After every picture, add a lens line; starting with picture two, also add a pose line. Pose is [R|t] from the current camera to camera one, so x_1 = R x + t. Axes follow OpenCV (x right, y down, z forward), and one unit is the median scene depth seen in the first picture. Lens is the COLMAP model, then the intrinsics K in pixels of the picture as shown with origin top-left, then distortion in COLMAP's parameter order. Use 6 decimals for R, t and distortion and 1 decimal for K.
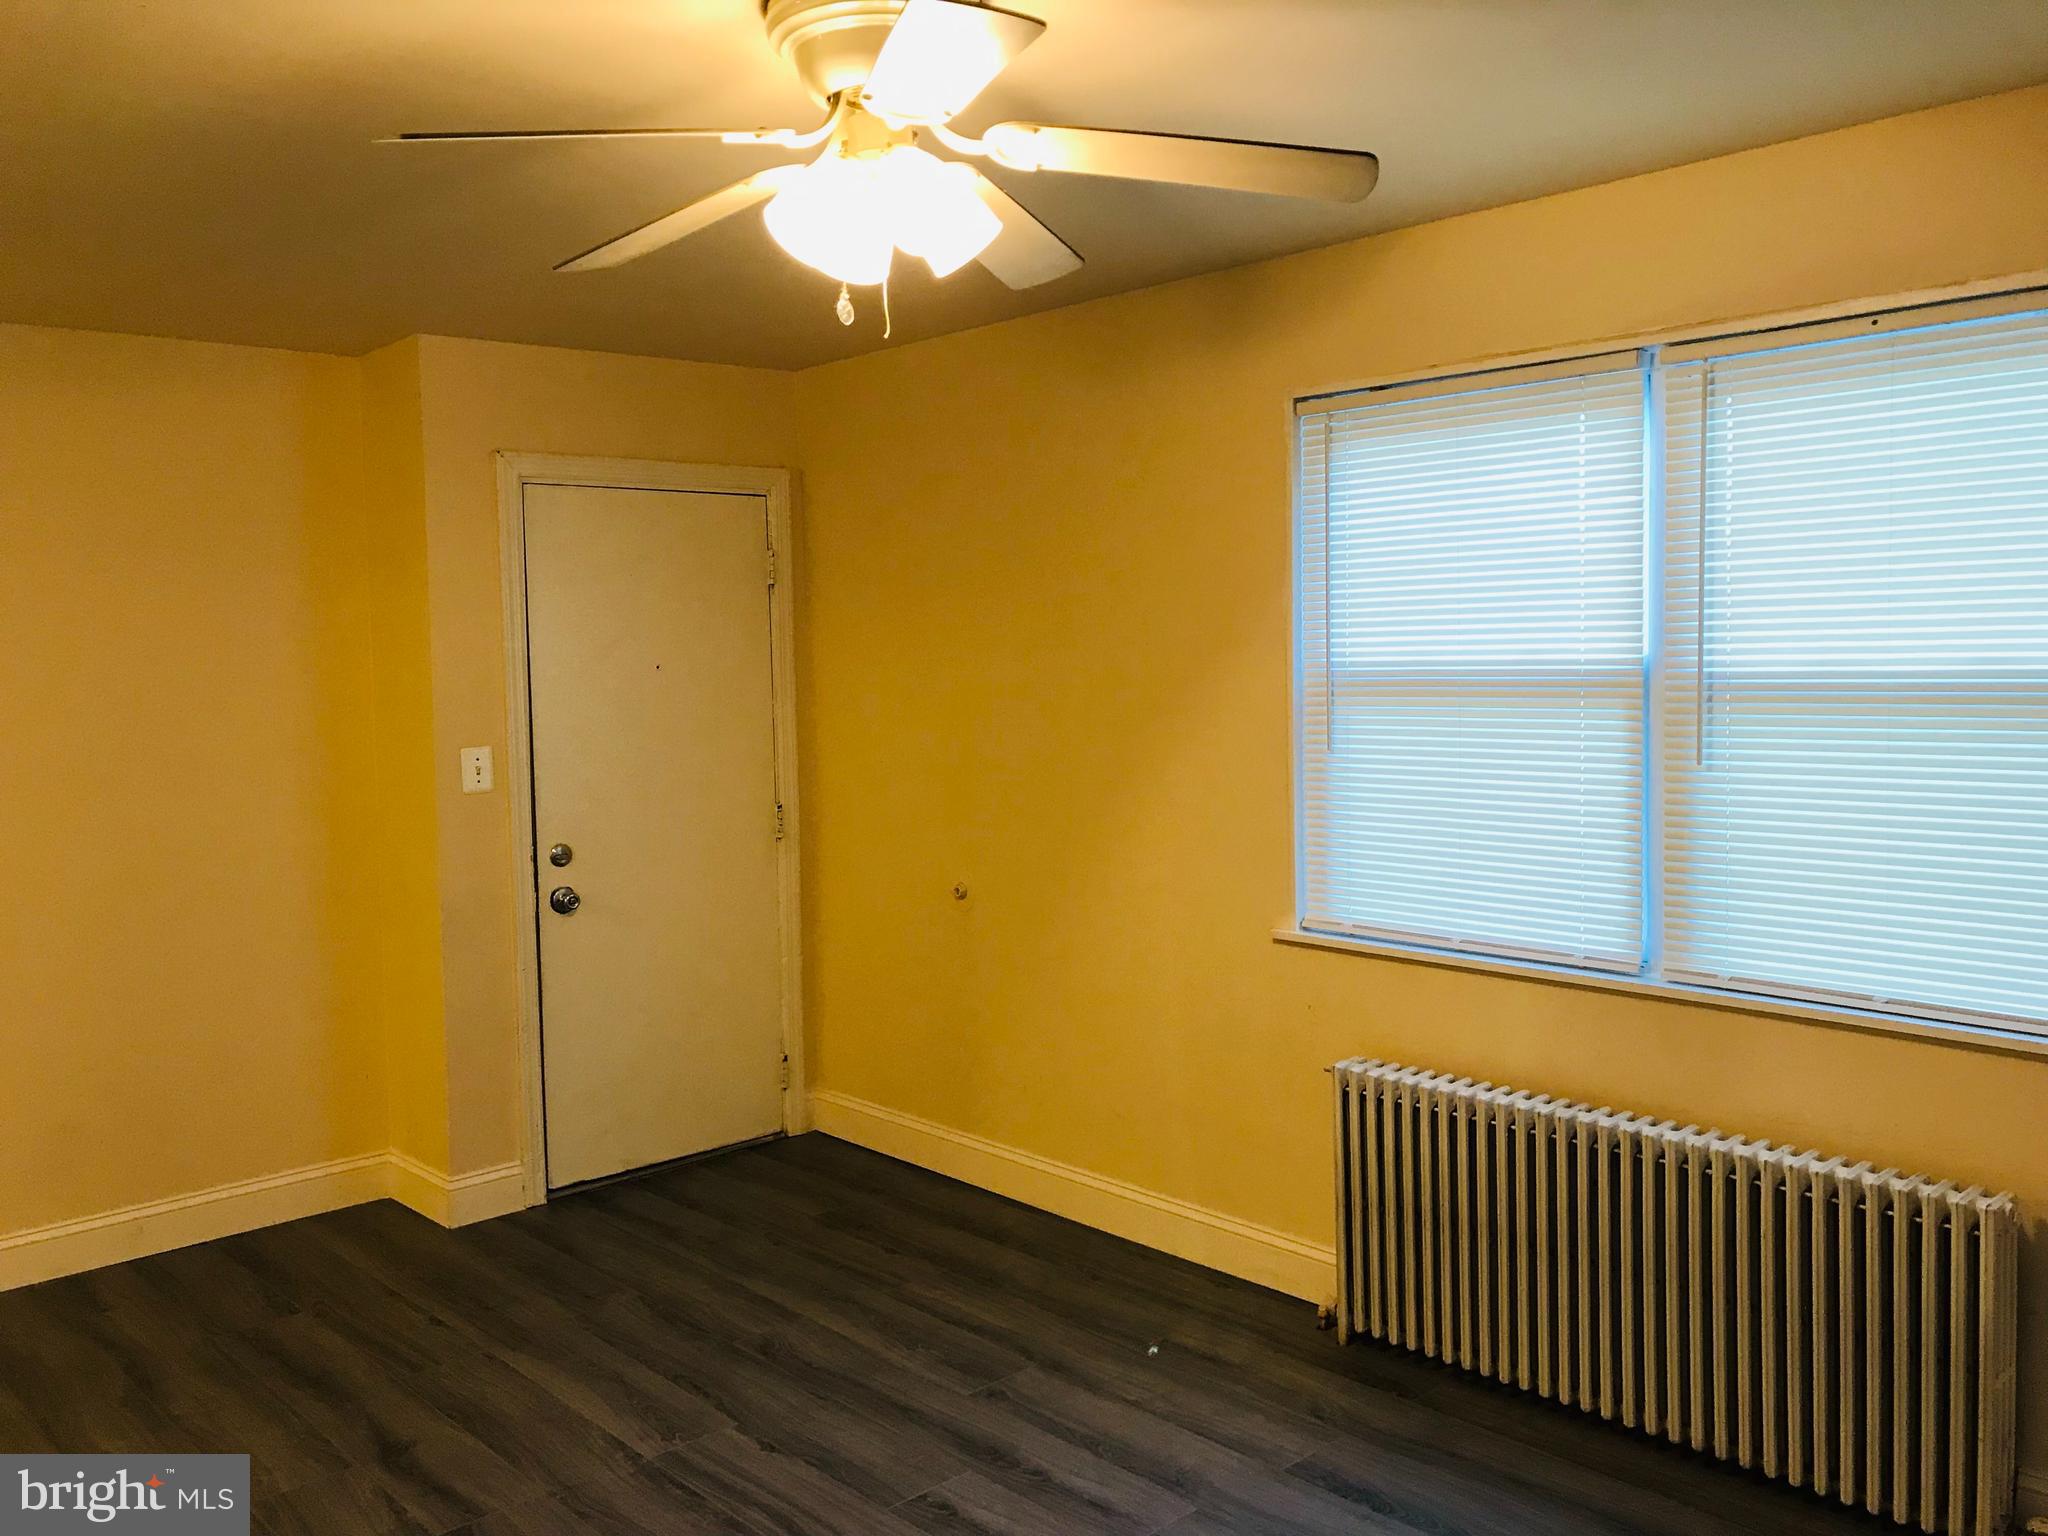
lens RADIAL K [[1680.1, 0, 1020.7], [0, 1680.1, 740.3], [0, 0, 1]] dist [0.026407, -0.011204]
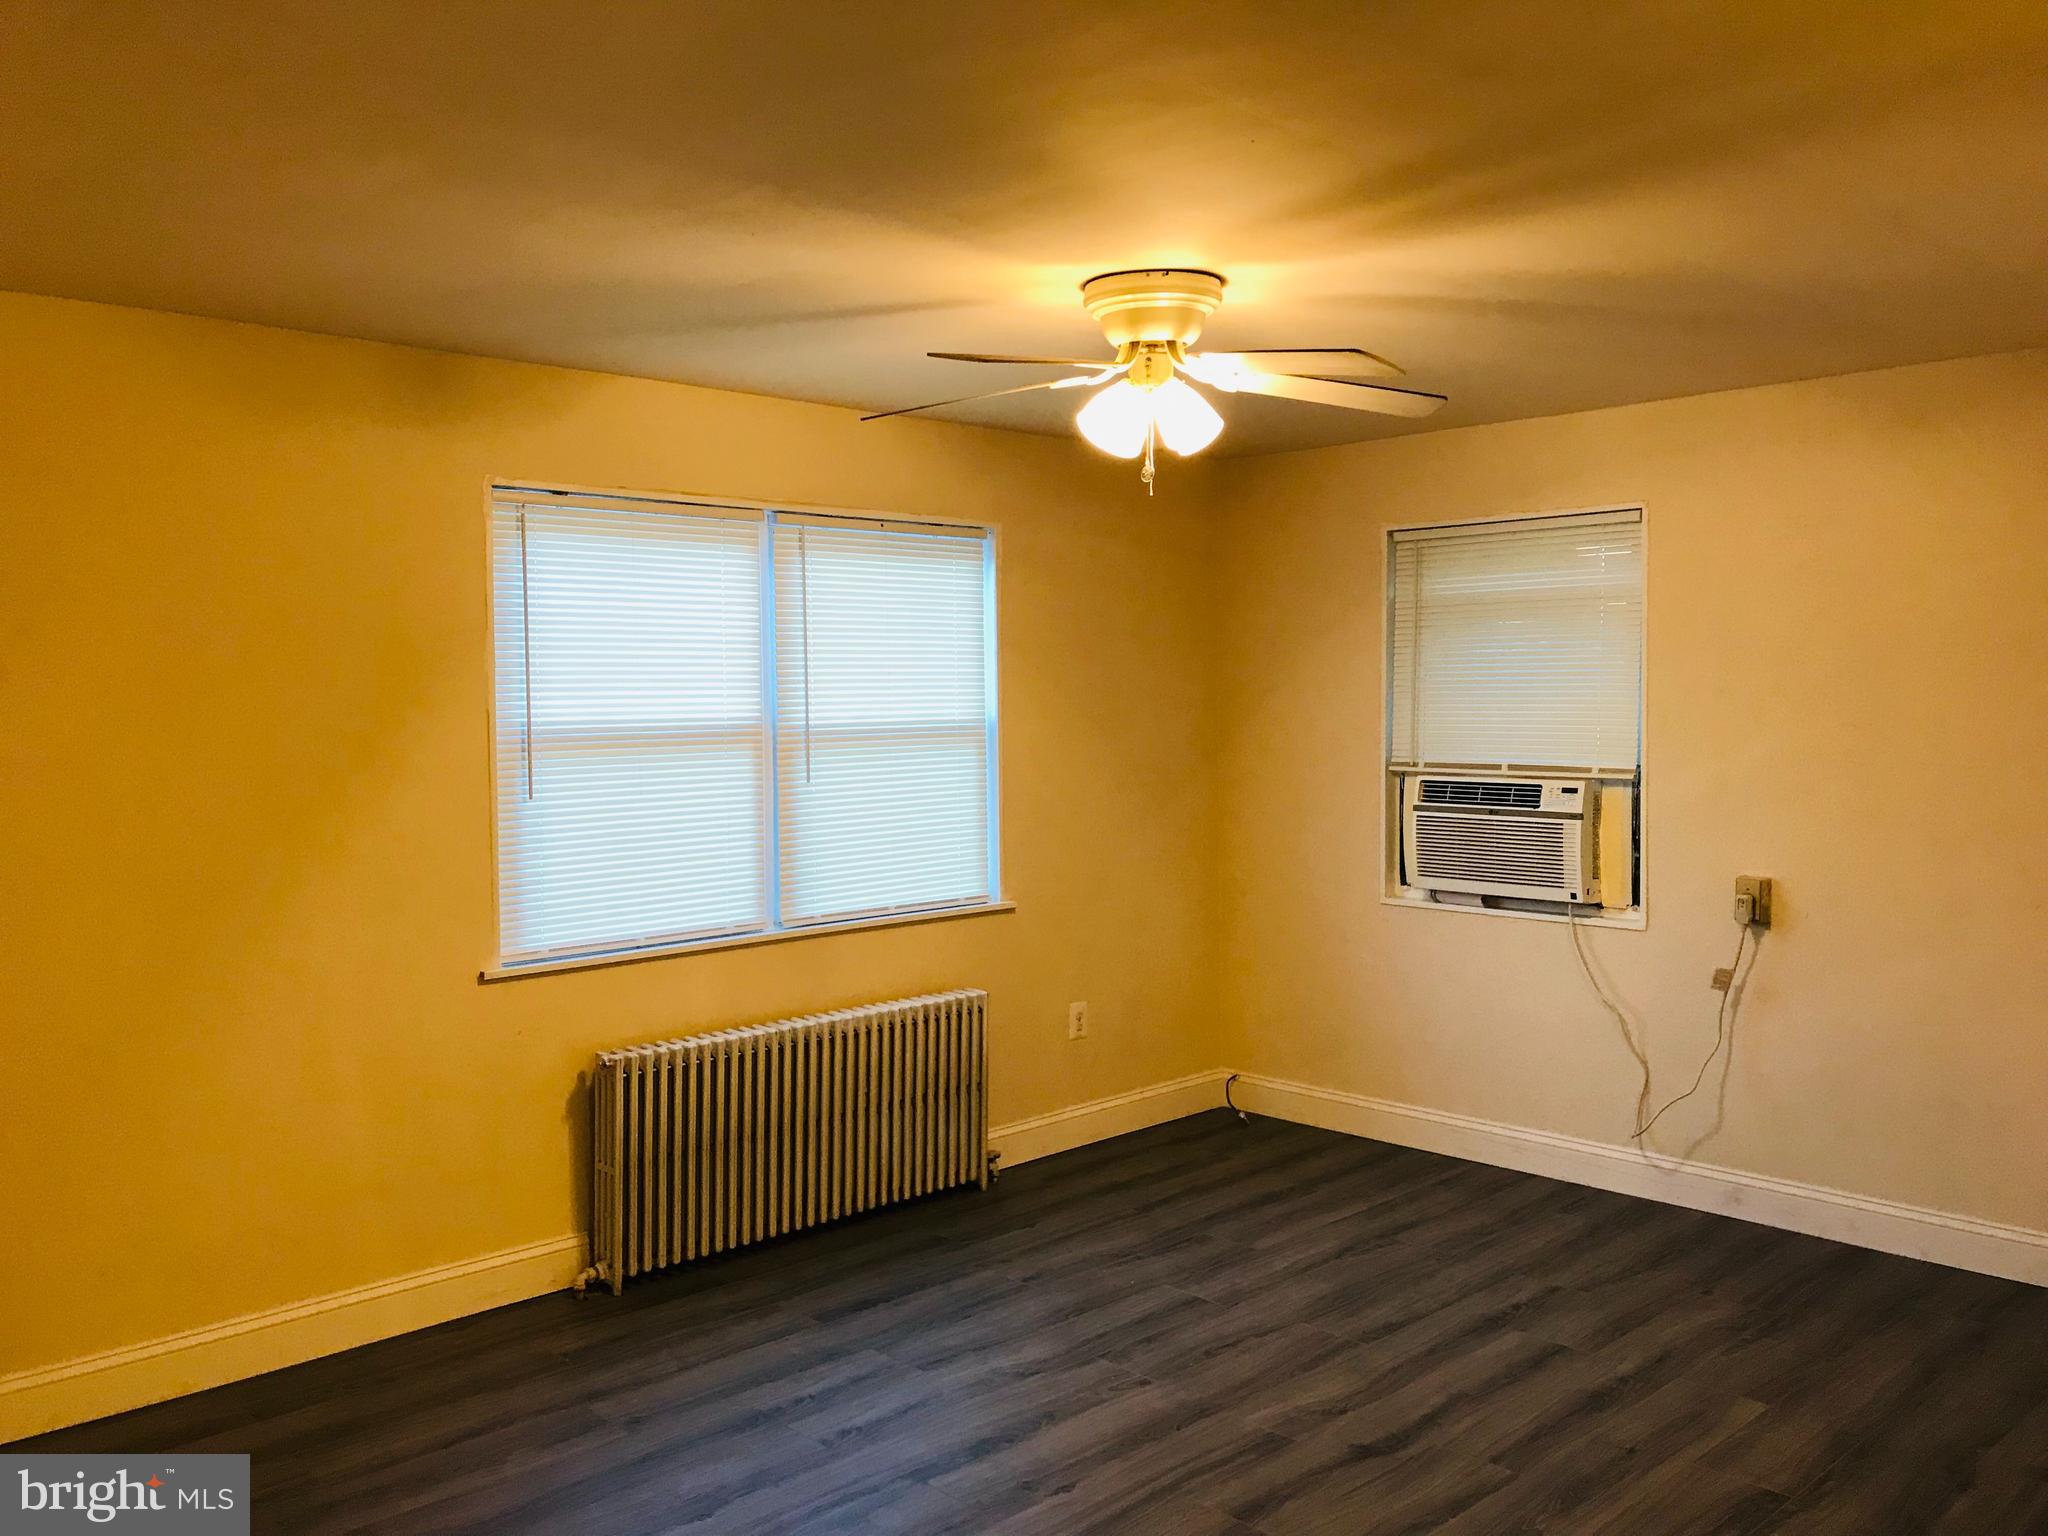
lens RADIAL K [[1680.1, 0, 1020.7], [0, 1680.1, 740.3], [0, 0, 1]] dist [0.026407, -0.011204]
pose [[-0.007528, -0.005077, 0.999959, -1.071647], [0.071606, 0.997417, 0.005603, -0.018371], [-0.997405, 0.071645, -0.007145, 0.755594]]
